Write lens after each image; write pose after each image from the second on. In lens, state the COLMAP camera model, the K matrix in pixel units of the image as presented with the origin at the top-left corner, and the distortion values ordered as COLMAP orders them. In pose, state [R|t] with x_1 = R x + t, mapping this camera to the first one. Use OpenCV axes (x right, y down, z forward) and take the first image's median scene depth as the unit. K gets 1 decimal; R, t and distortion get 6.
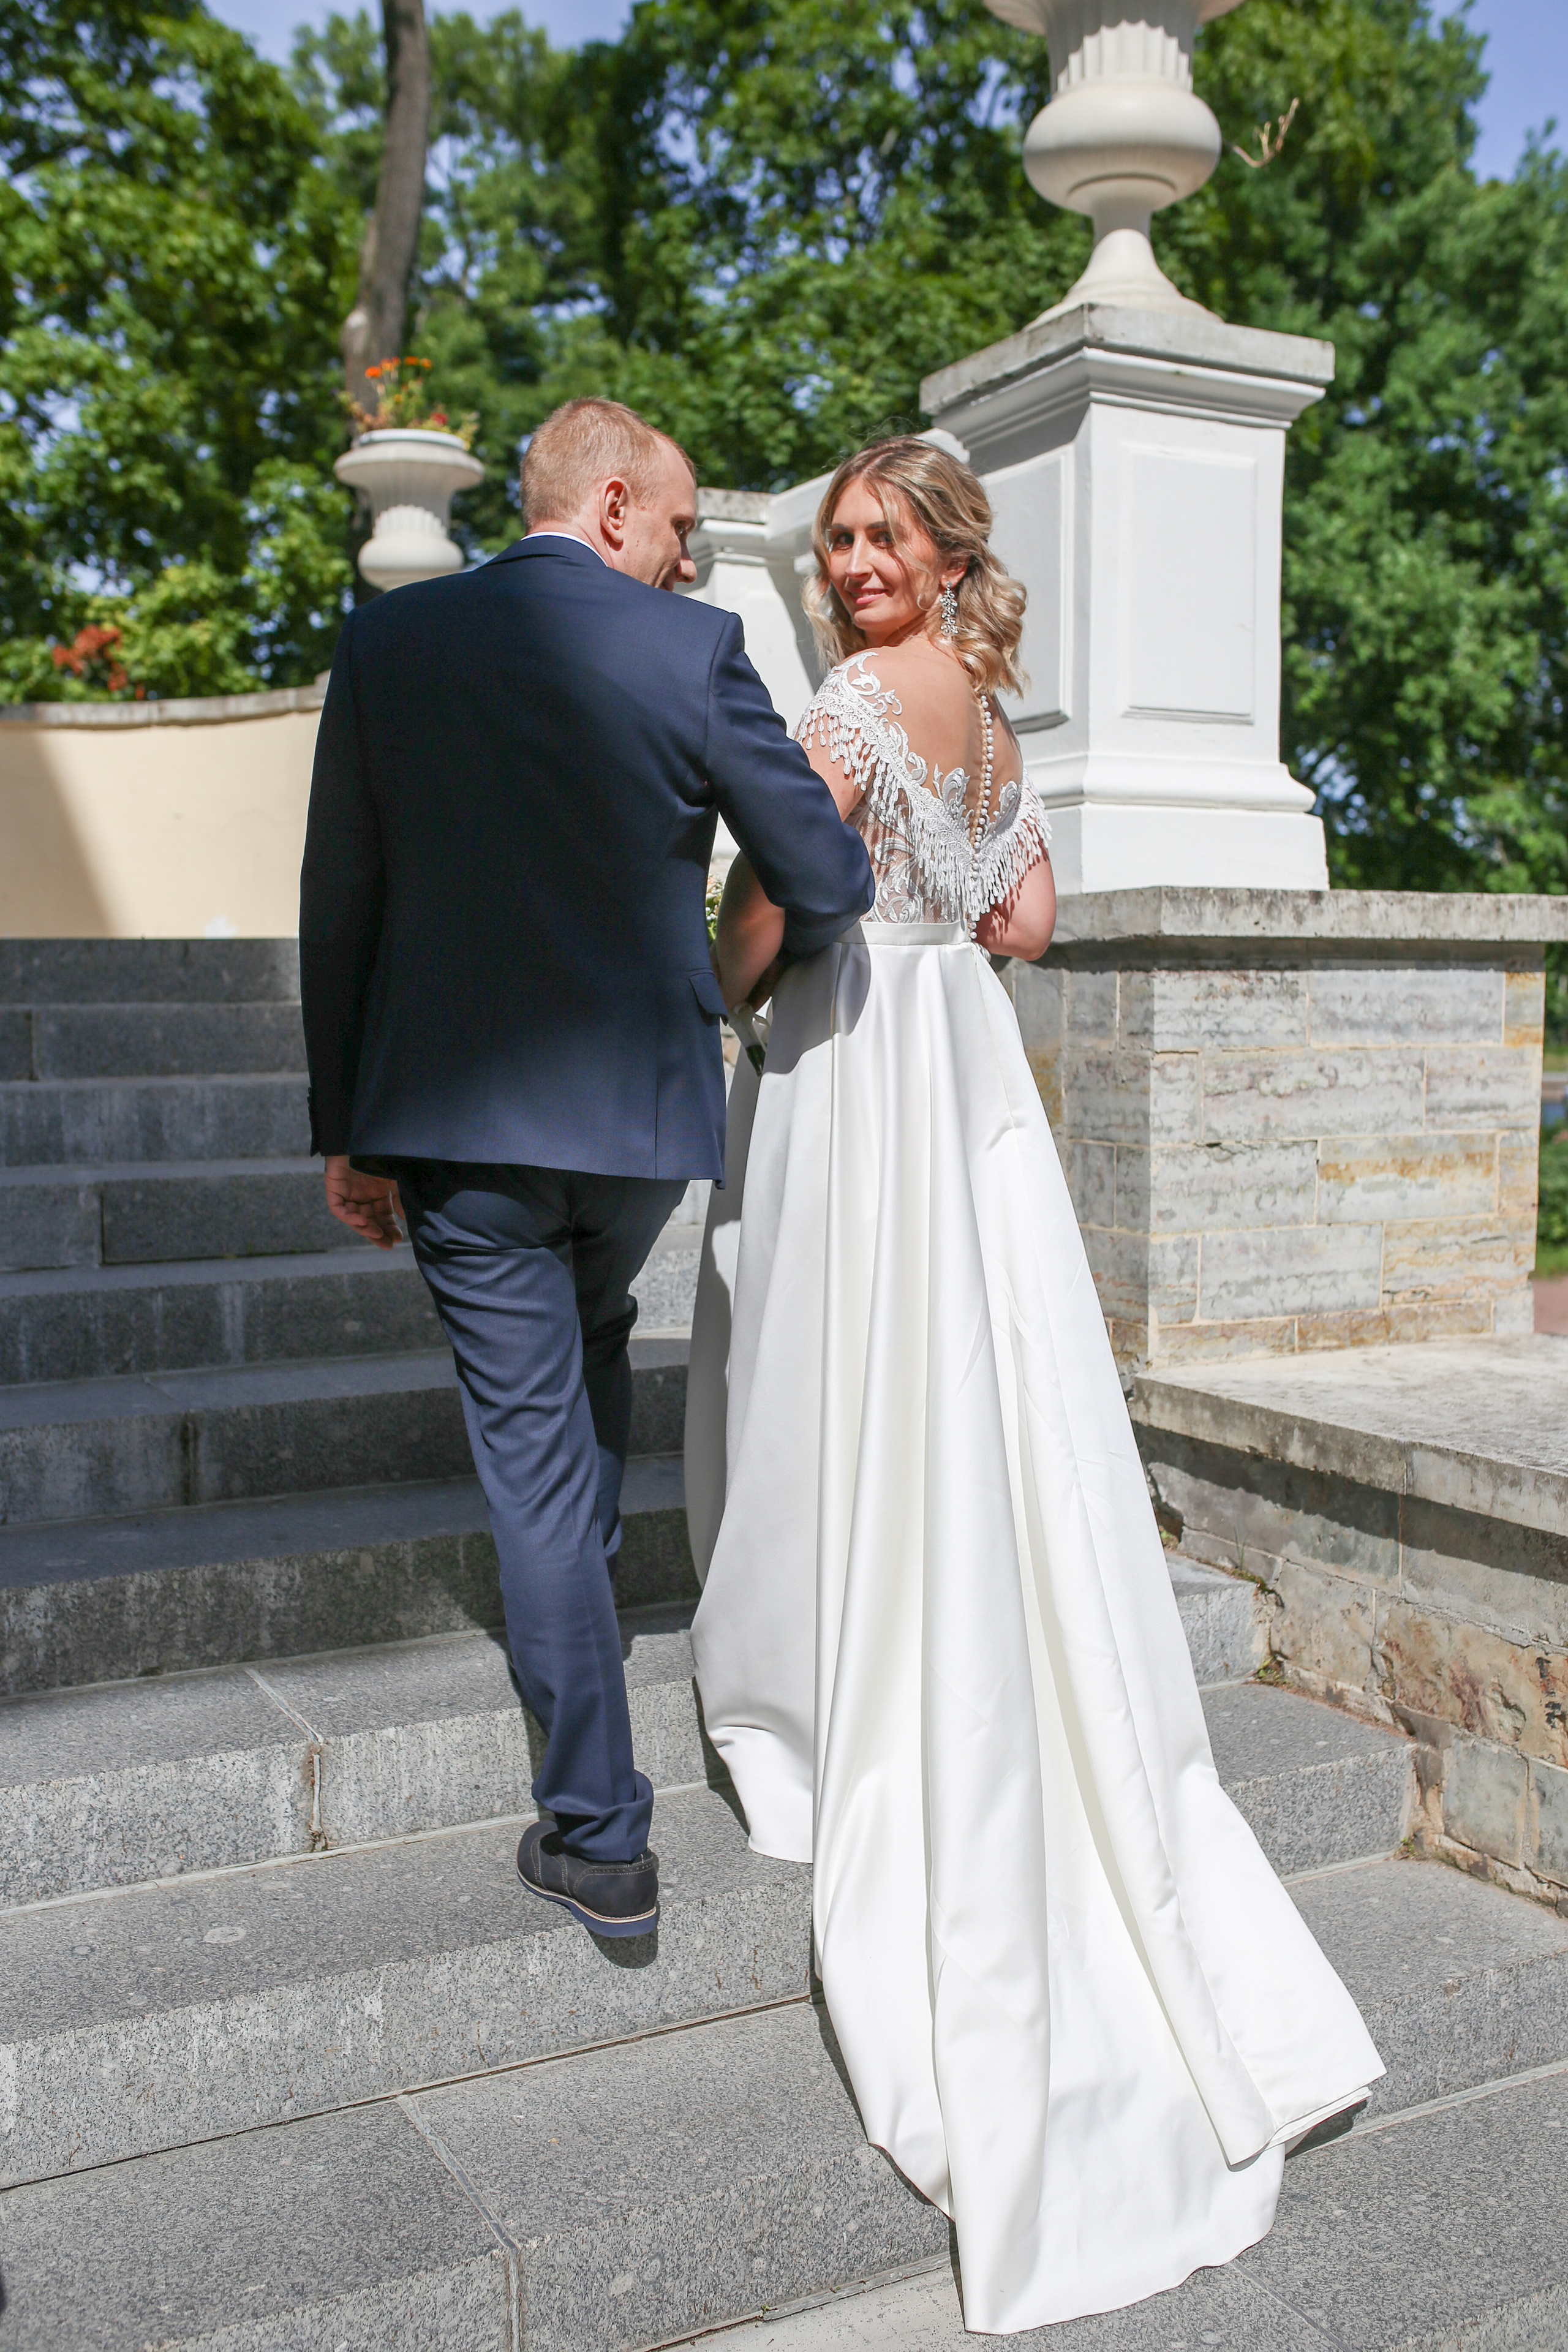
lens RADIAL K [[2257.7, 0, 784.0], [0, 2257.7, 1176.0], [0, 0, 1]] dist [-0.063259, 0.084979]
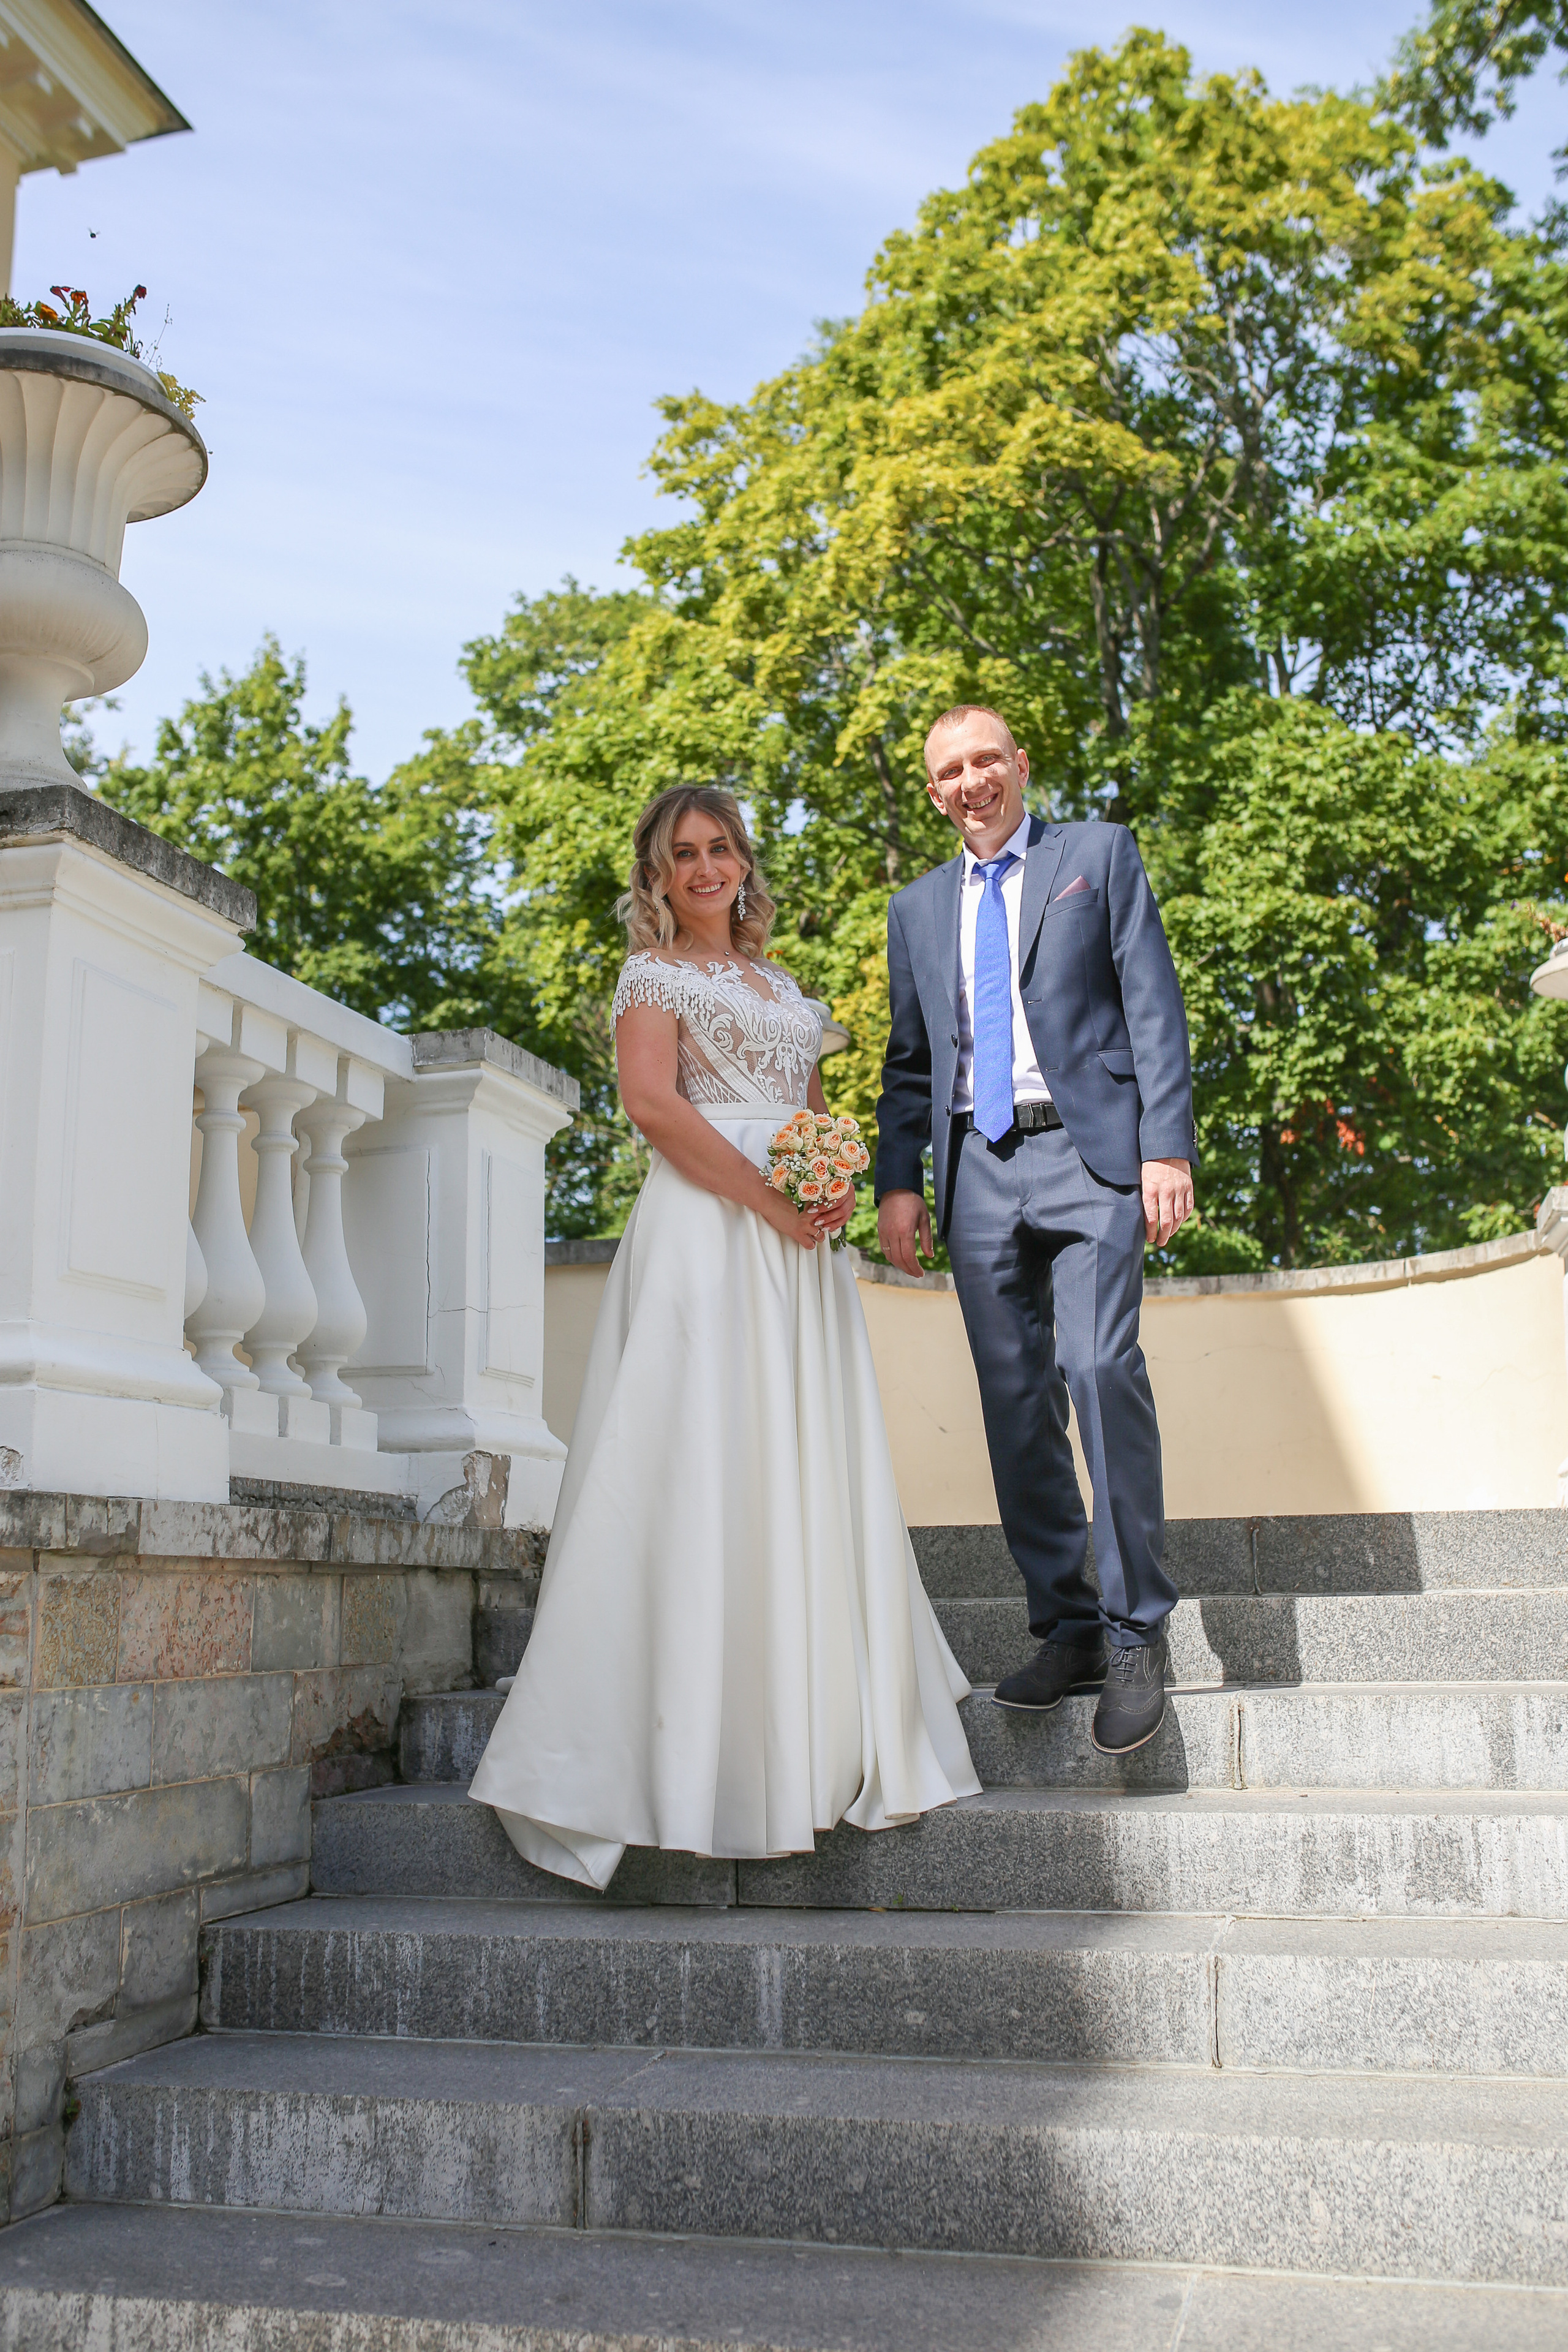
lens RADIAL K [[2257.7, 0, 784.0], [0, 2257.7, 1176.0], [0, 0, 1]] dist [-0.063259, 0.084979]
pose [[0.739620, -0.122141, -0.661849, 0.373752], [-0.046568, 0.971750, -0.231372, -0.040969], [0.671412, 0.201949, 0.713037, 0.388554]]
